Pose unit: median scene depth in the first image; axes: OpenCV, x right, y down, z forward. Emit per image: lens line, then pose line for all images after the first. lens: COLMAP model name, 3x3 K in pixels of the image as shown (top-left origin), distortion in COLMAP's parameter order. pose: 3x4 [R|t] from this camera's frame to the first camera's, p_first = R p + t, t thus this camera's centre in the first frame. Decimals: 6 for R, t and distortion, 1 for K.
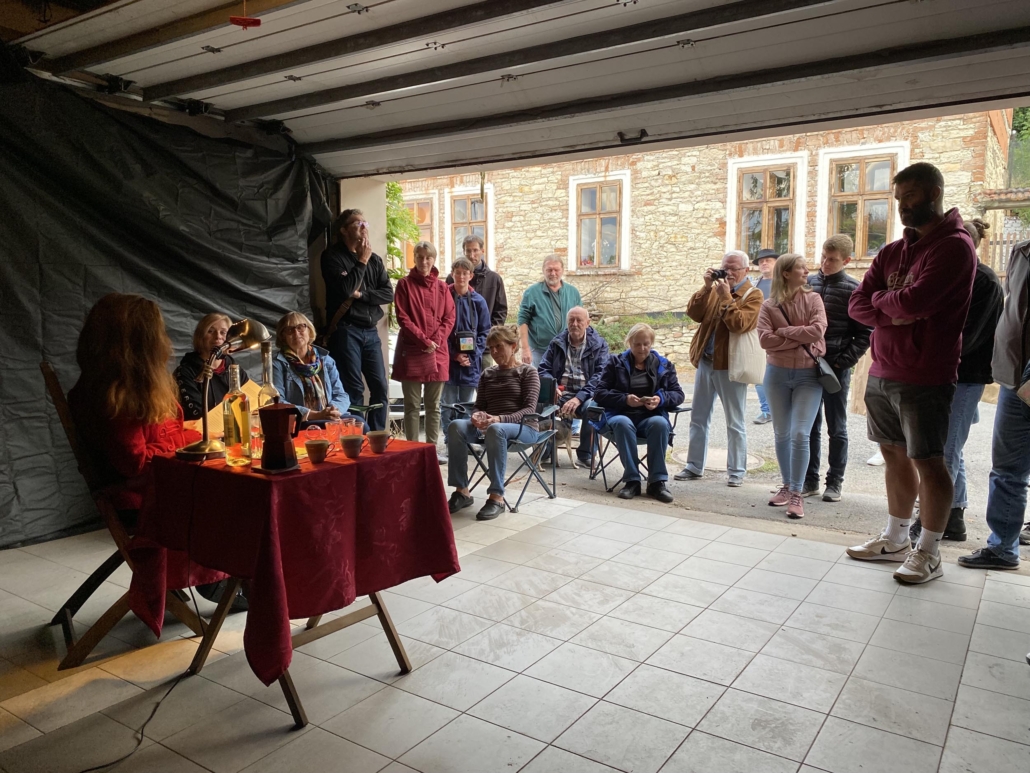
lens RADIAL K [[777.3, 0, 520.3], [0, 777.3, 388.5], [0, 0, 1]] dist [0.047898, -0.057675]
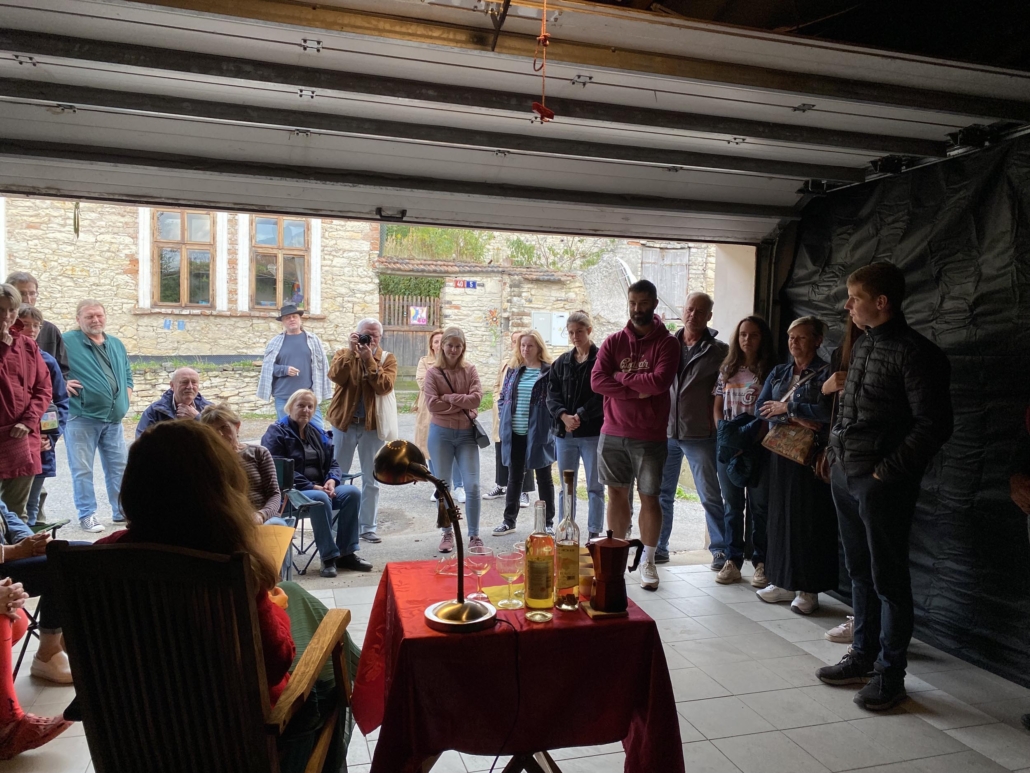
lens RADIAL K [[777.3, 0, 521.5], [0, 777.3, 383.9], [0, 0, 1]] dist [0.047898, -0.057675]
pose [[0.625057, -0.026743, 0.780120, -0.186654], [0.061848, 0.997968, -0.015343, -0.026201], [-0.778125, 0.057839, 0.625441, 0.085012]]
